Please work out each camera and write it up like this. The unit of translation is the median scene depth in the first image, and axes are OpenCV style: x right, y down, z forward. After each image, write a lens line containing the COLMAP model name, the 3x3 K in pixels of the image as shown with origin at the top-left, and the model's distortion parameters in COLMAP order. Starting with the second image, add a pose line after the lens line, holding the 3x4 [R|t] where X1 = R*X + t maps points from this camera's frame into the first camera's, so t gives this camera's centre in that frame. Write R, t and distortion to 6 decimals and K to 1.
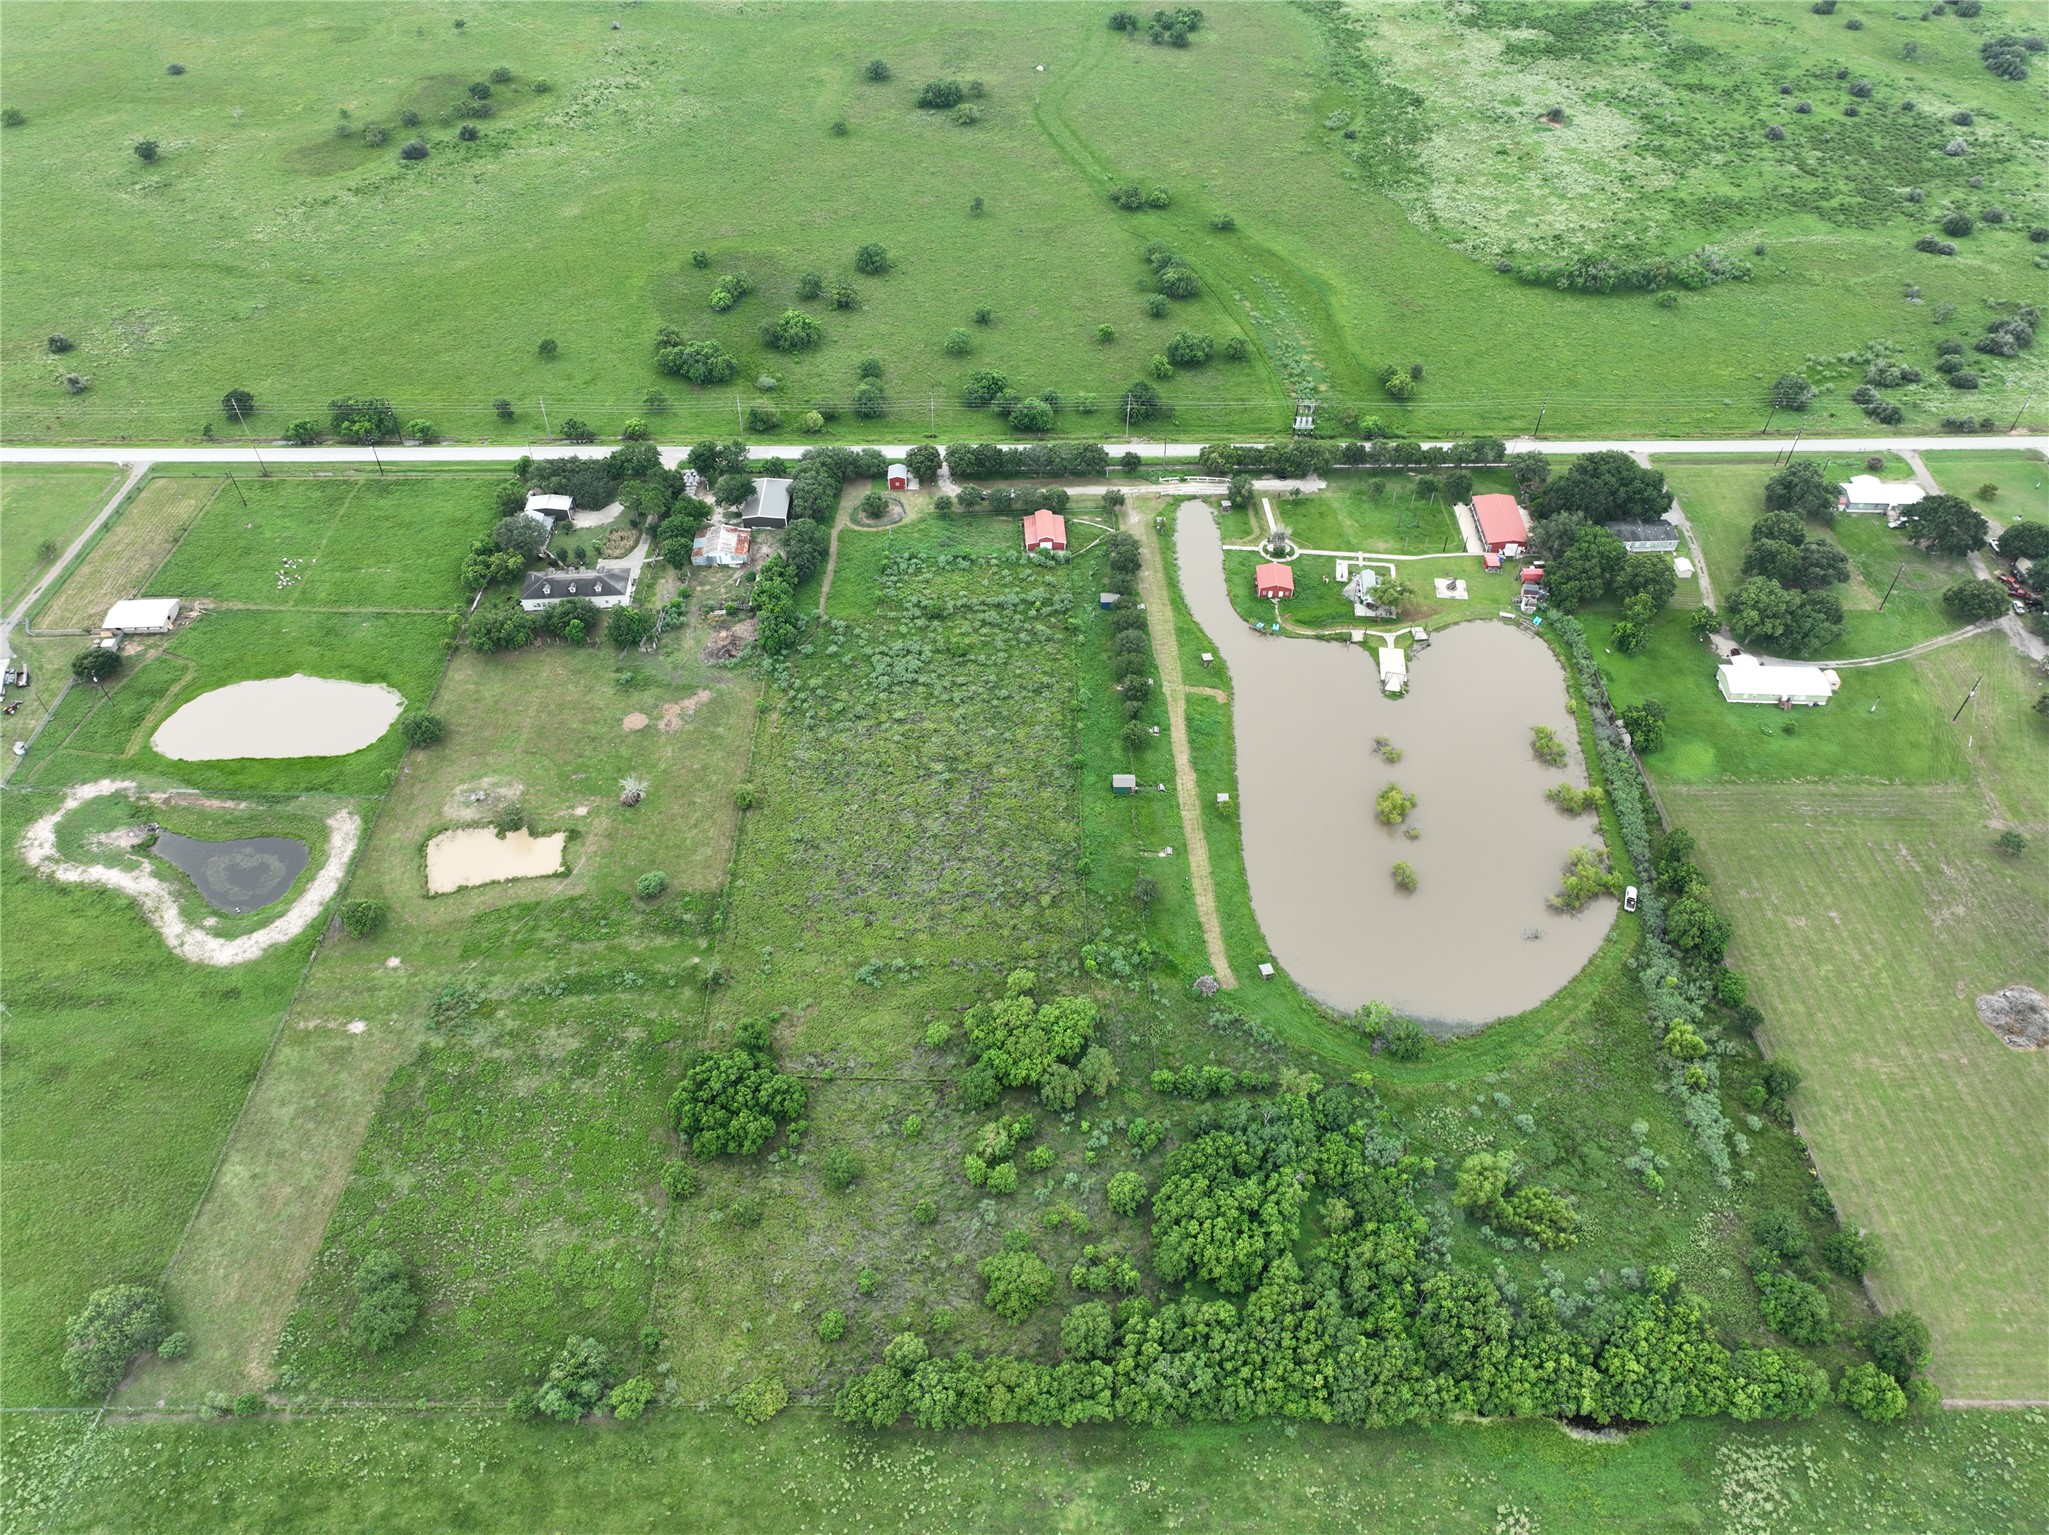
lens RADIAL K [[1422.5, 0, 1024.5], [0, 1422.5, 767.5], [0, 0, 1]] dist [-0.001413, 0.011893]
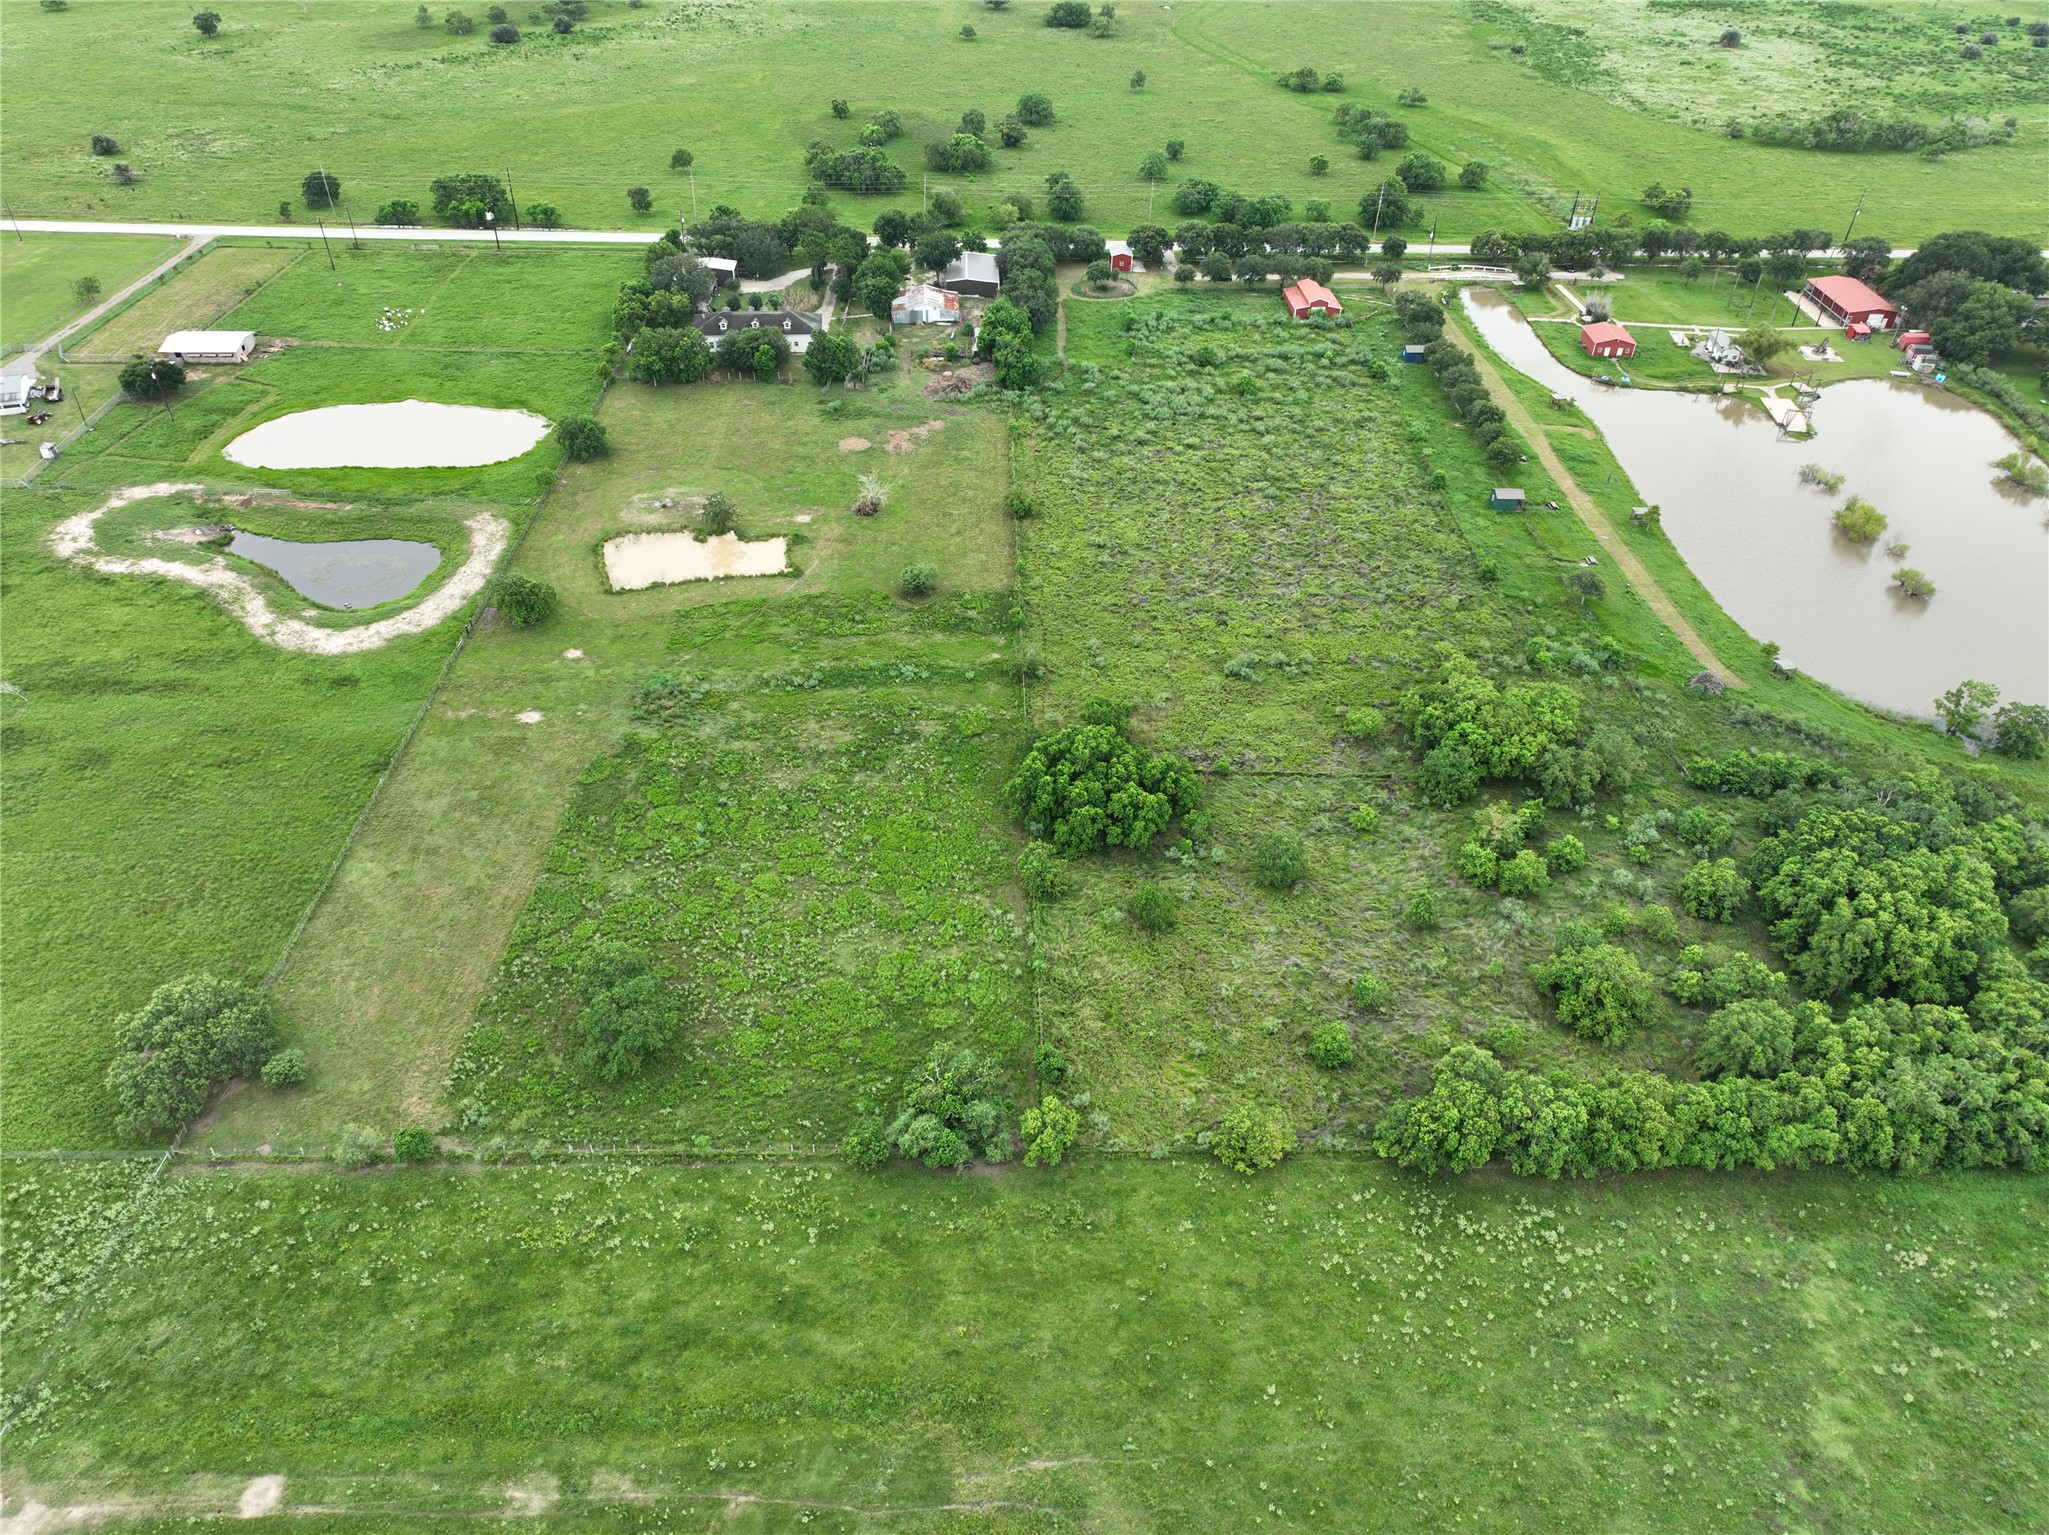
lens RADIAL K [[1436.0, 0, 1027.3], [0, 1436.0, 757.0], [0, 0, 1]] dist [0.002004, 0.006949]
pose [[0.999551, 0.006066, 0.029326, -0.237223], [-0.002048, 0.990822, -0.135160, 0.286459], [-0.029877, 0.135039, 0.990390, 0.286468]]
